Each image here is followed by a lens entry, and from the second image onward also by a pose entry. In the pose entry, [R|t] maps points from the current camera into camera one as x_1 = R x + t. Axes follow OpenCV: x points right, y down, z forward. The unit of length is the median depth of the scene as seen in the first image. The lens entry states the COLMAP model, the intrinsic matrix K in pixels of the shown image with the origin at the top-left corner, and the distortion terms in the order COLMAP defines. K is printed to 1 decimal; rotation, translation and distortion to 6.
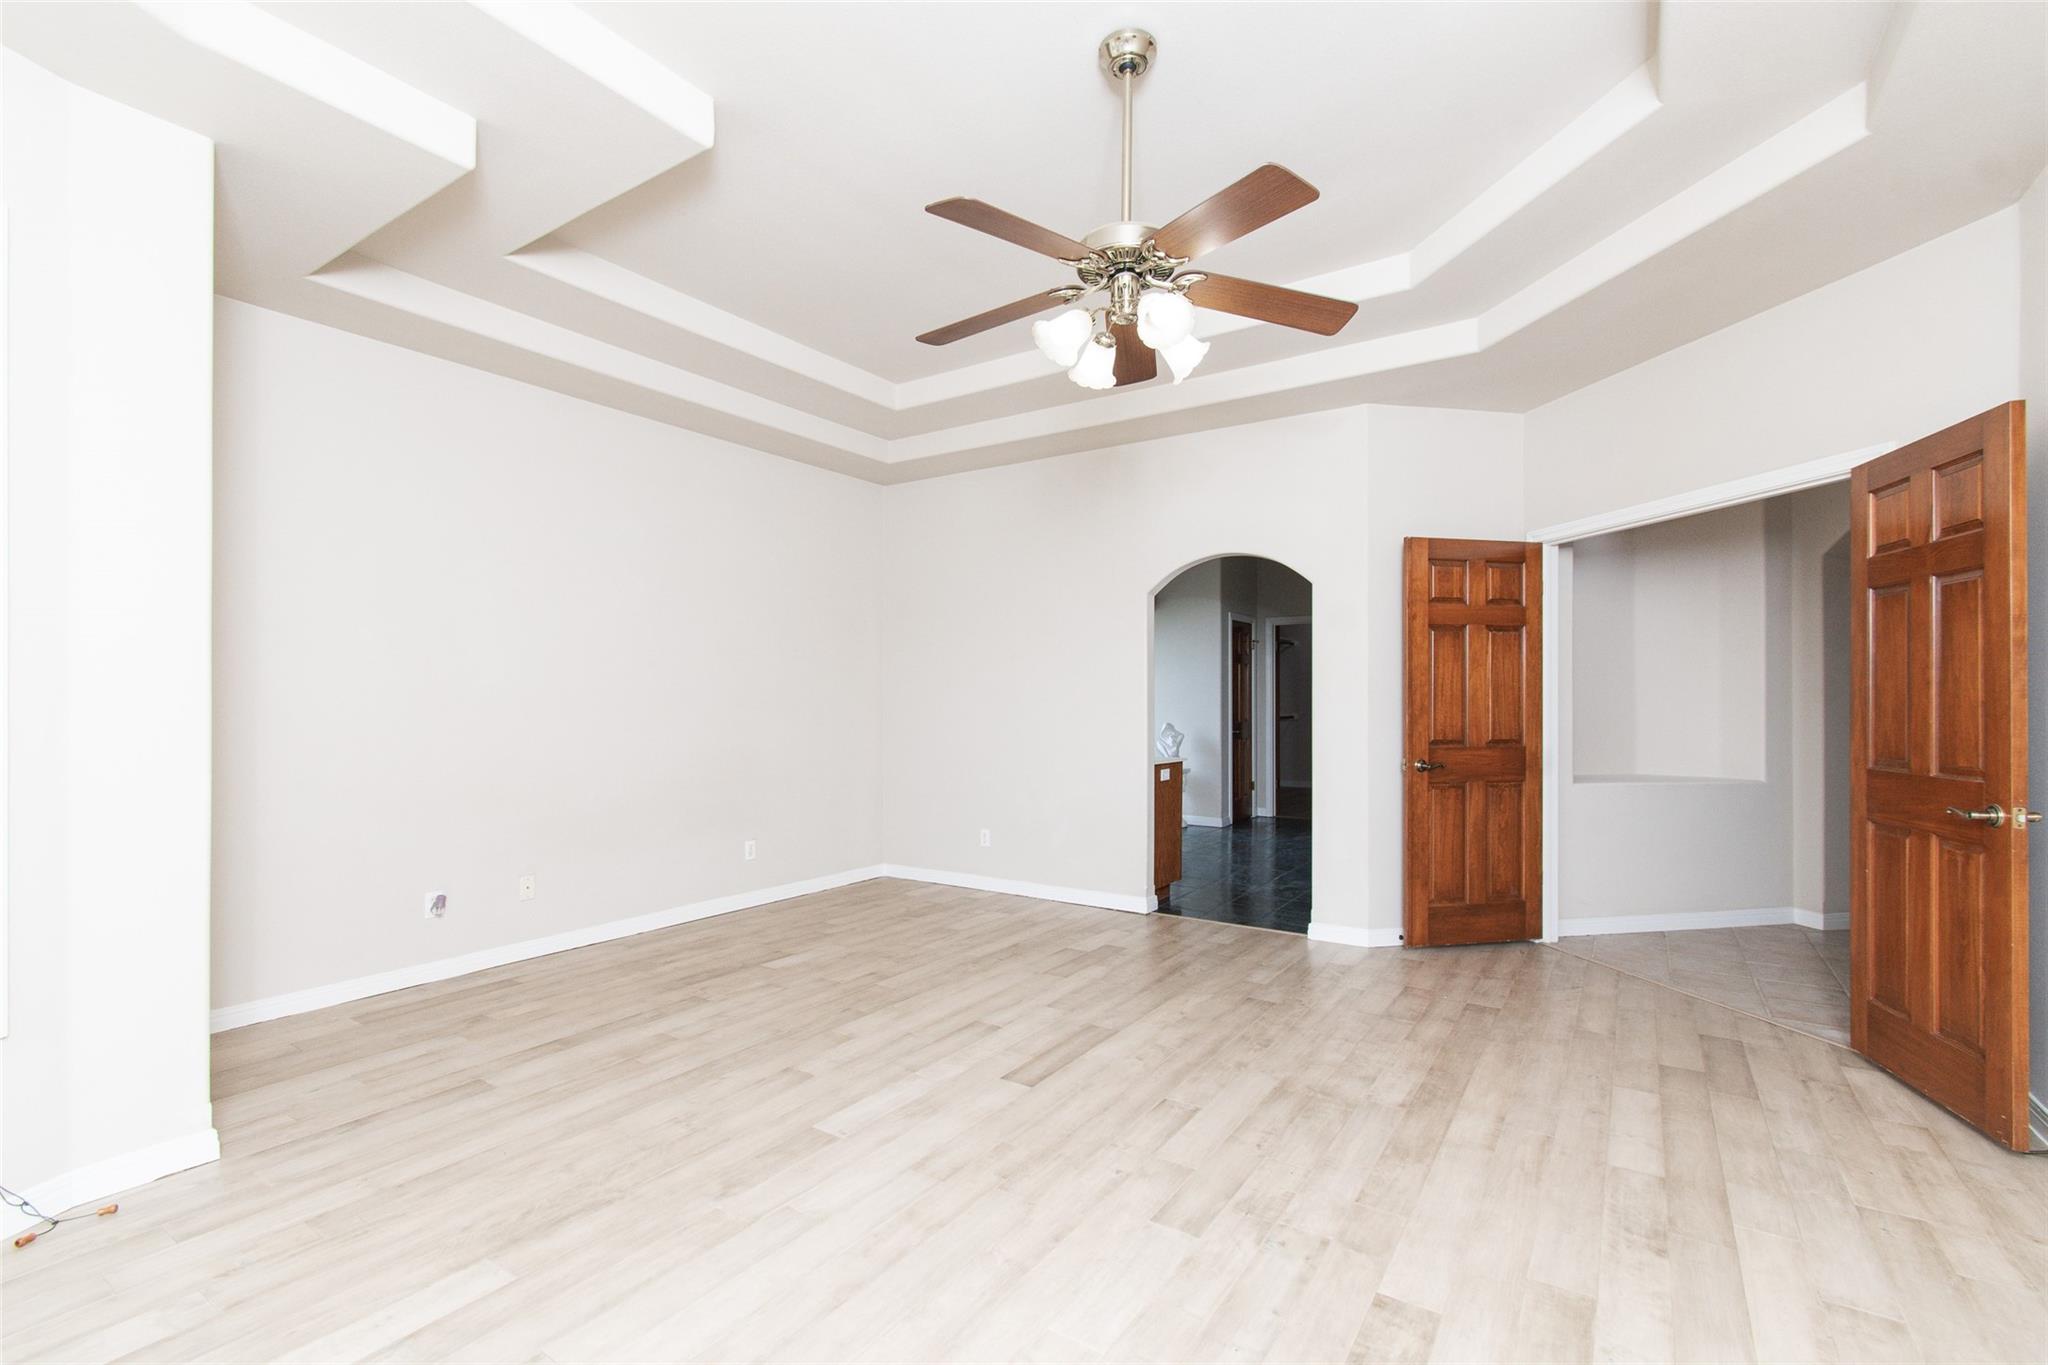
lens RADIAL K [[902.2, 0, 1029.3], [0, 902.2, 687.5], [0, 0, 1]] dist [0.004601, -0.001941]
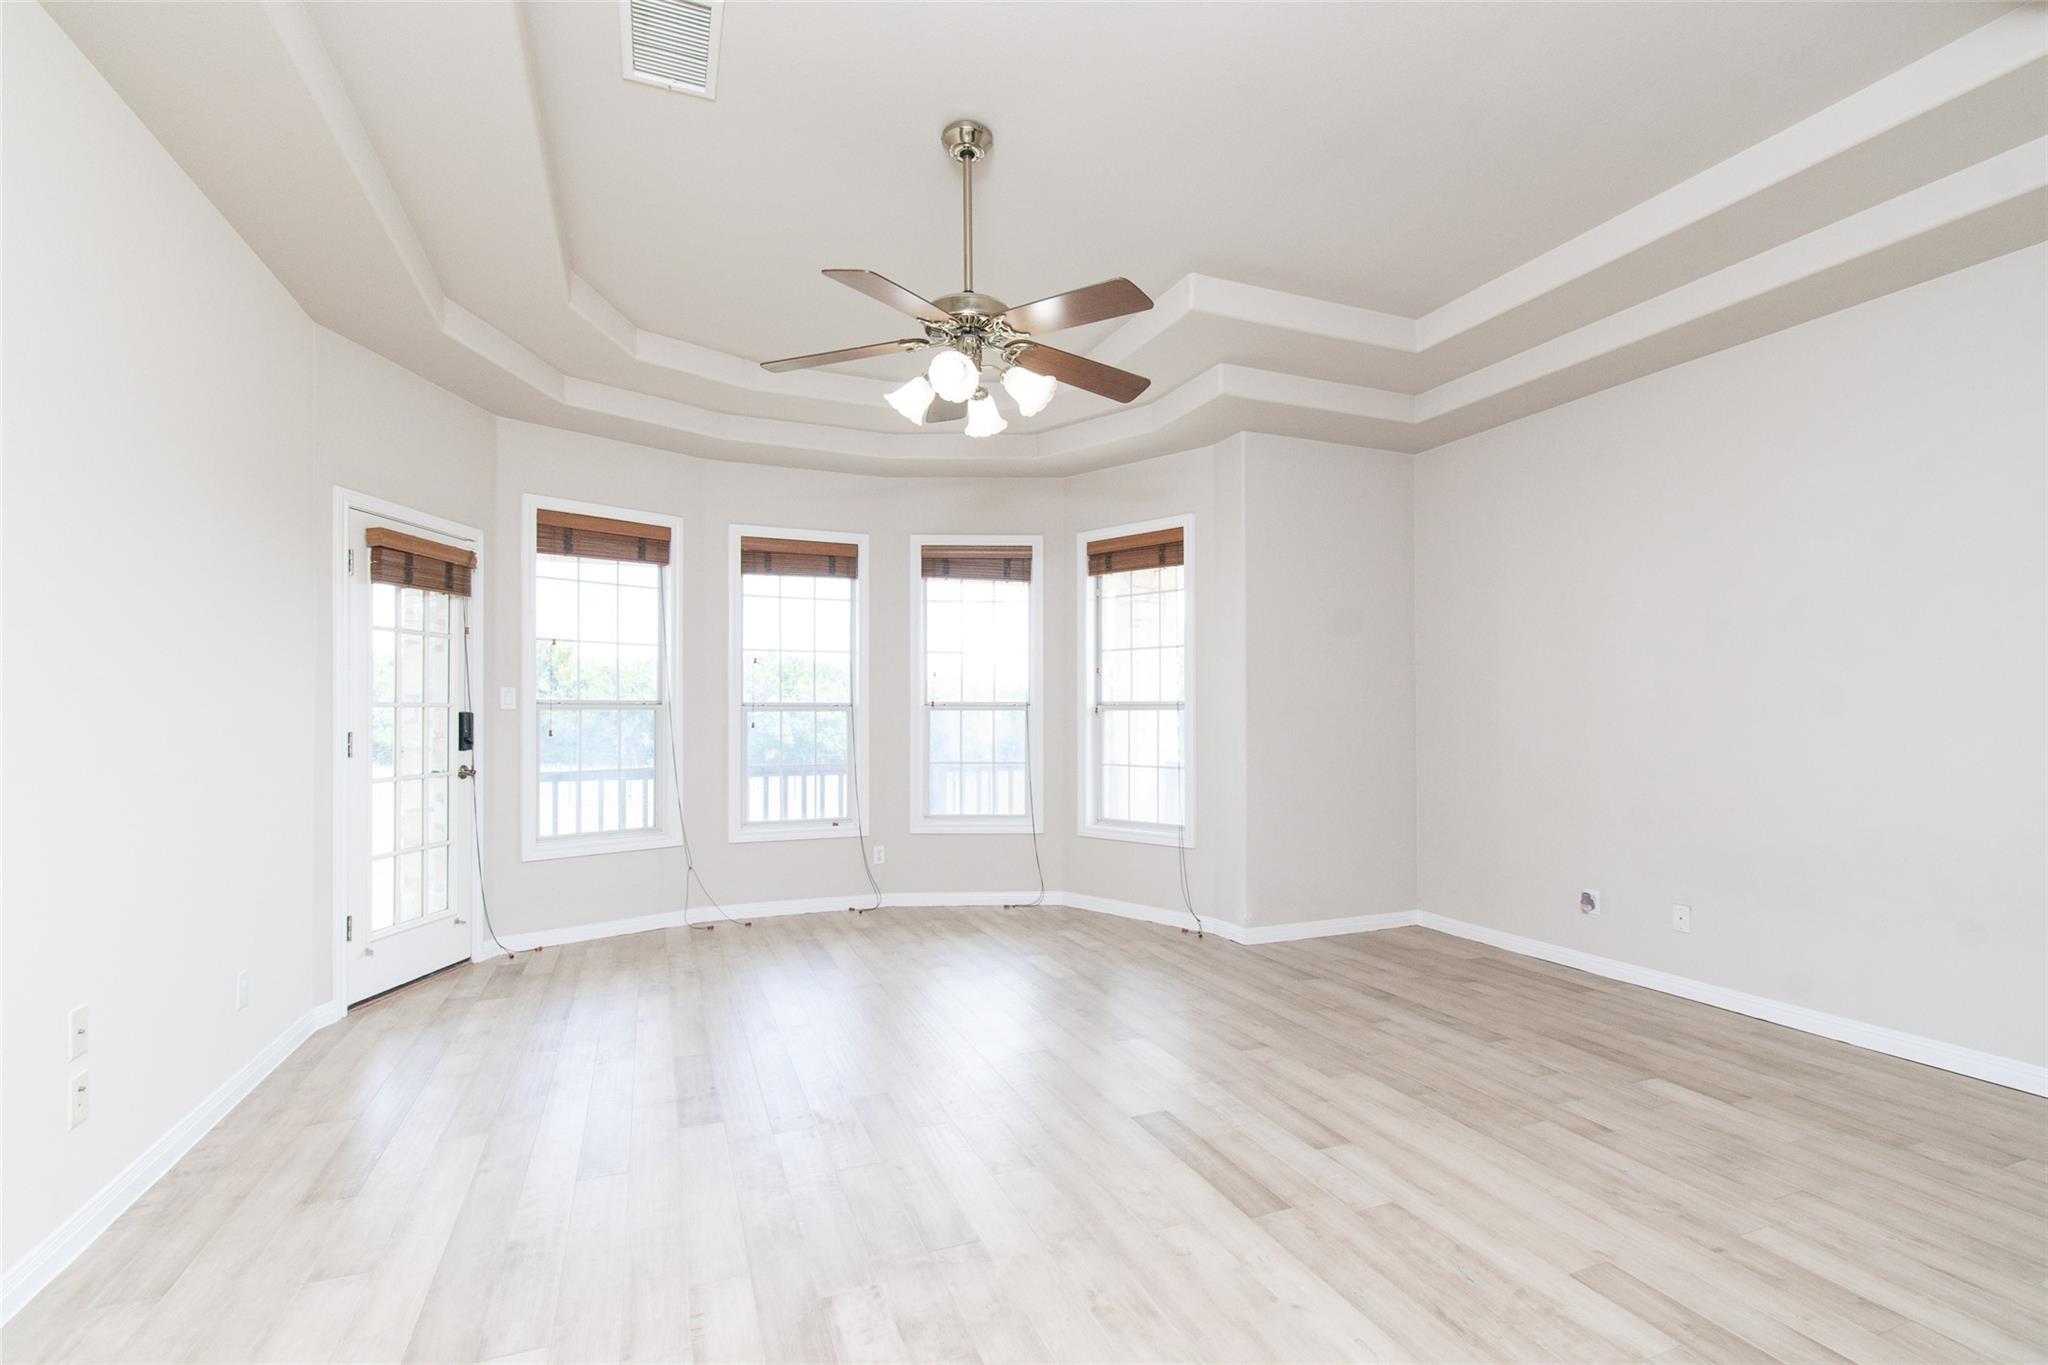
lens RADIAL K [[902.2, 0, 1008.2], [0, 902.2, 700.6], [0, 0, 1]] dist [0.004601, -0.001941]
pose [[-0.567092, -0.013222, -0.823549, 0.751226], [0.011351, 0.999651, -0.023865, 0.022610], [0.823576, -0.022882, -0.566744, 1.253872]]
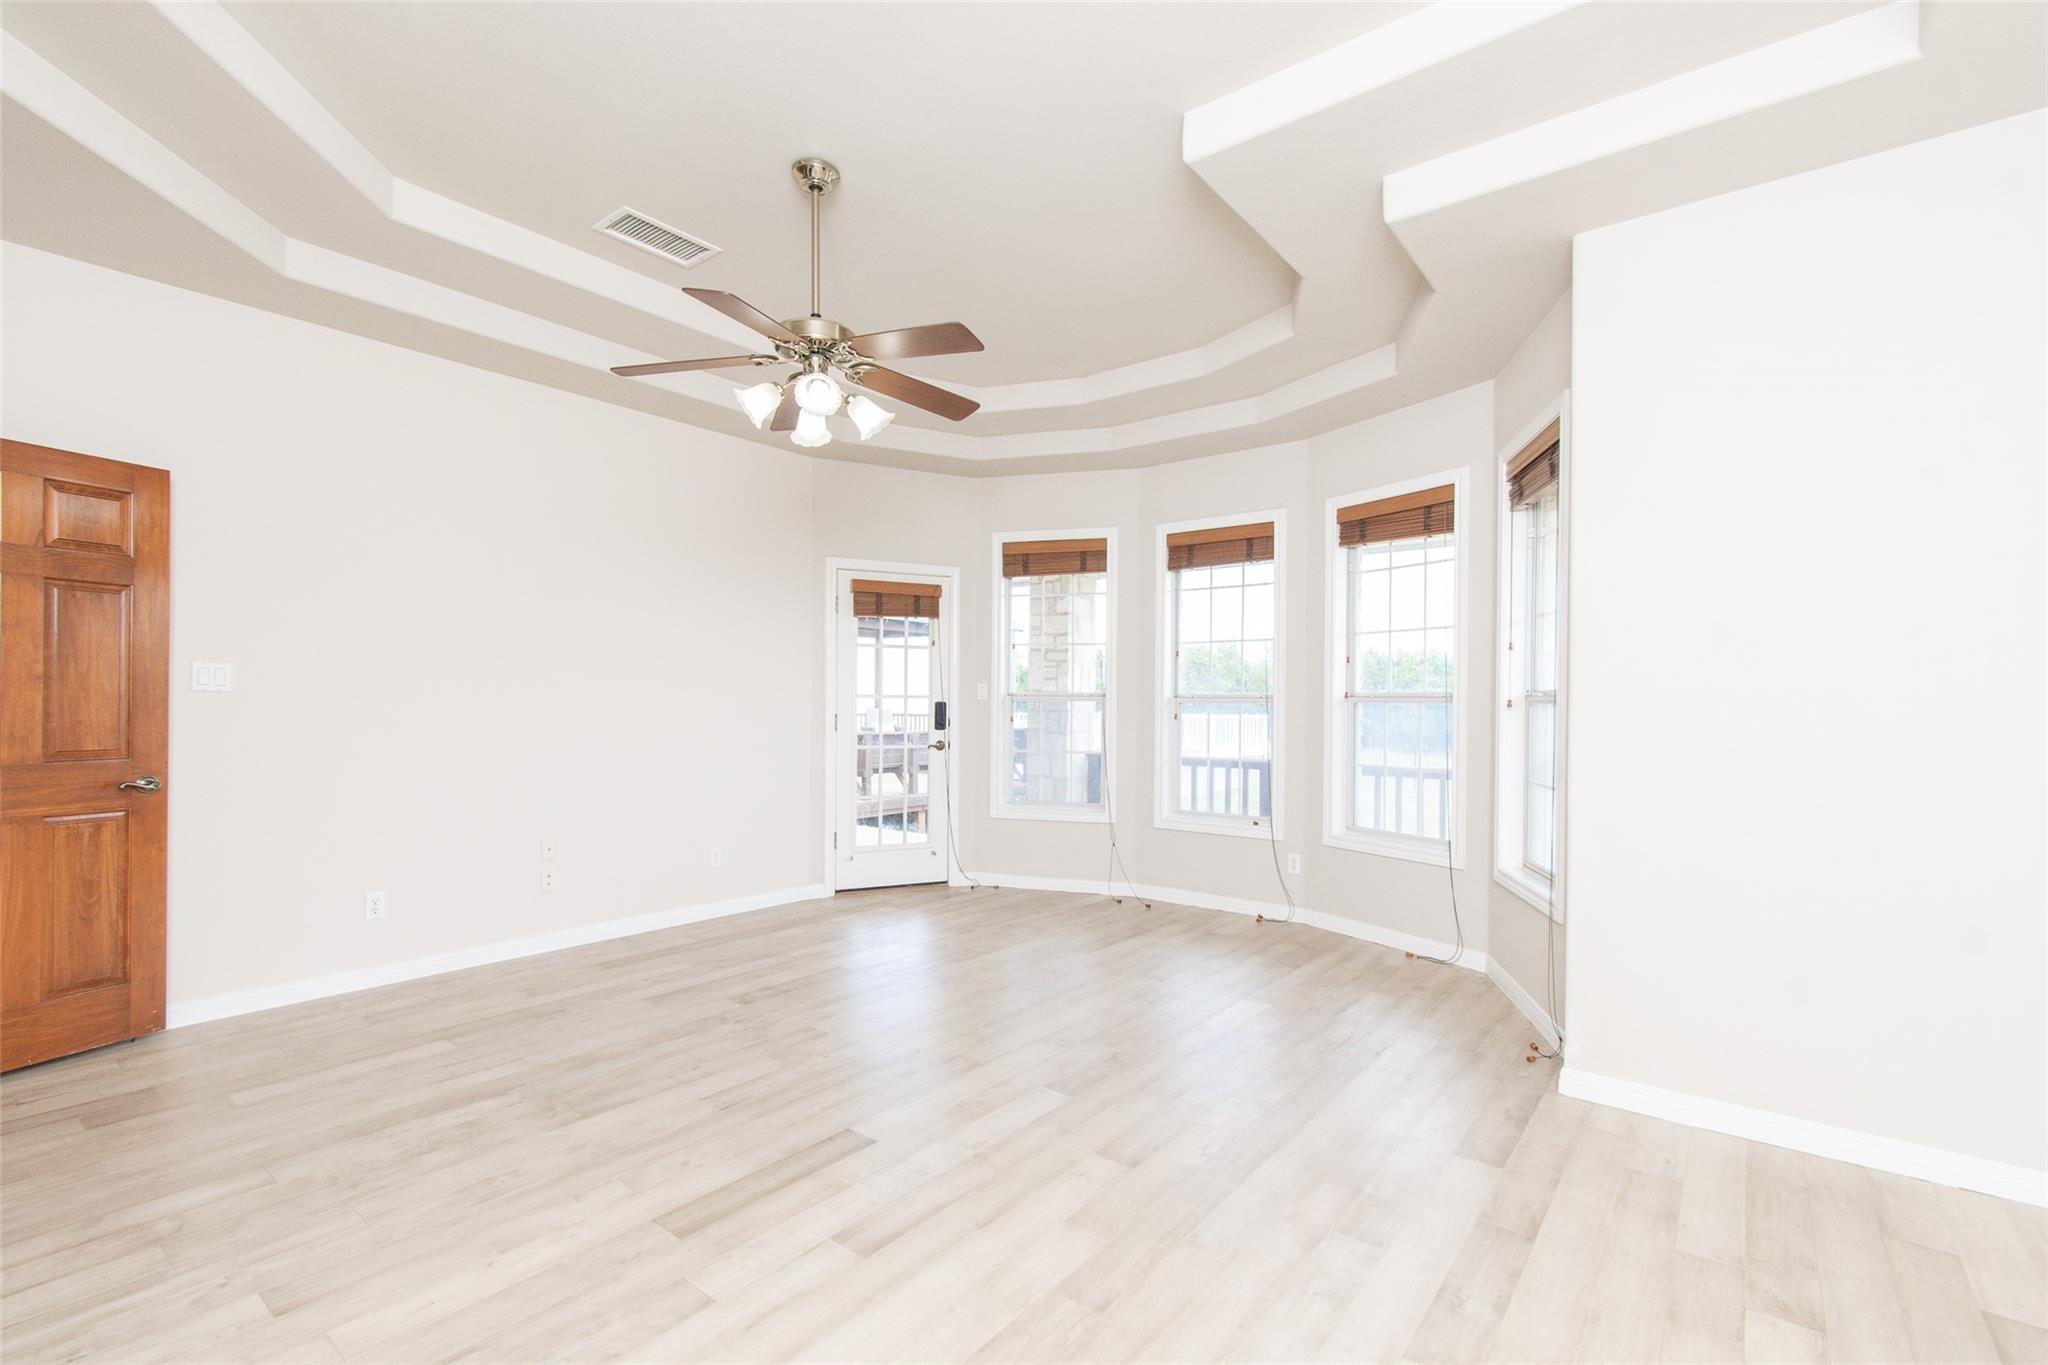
lens RADIAL K [[902.2, 0, 1043.8], [0, 902.2, 697.5], [0, 0, 1]] dist [0.004601, -0.001941]
pose [[-0.997572, -0.008328, 0.069141, -0.218719], [-0.009764, 0.999743, -0.020460, 0.025119], [-0.068953, -0.021085, -0.997397, 1.648436]]
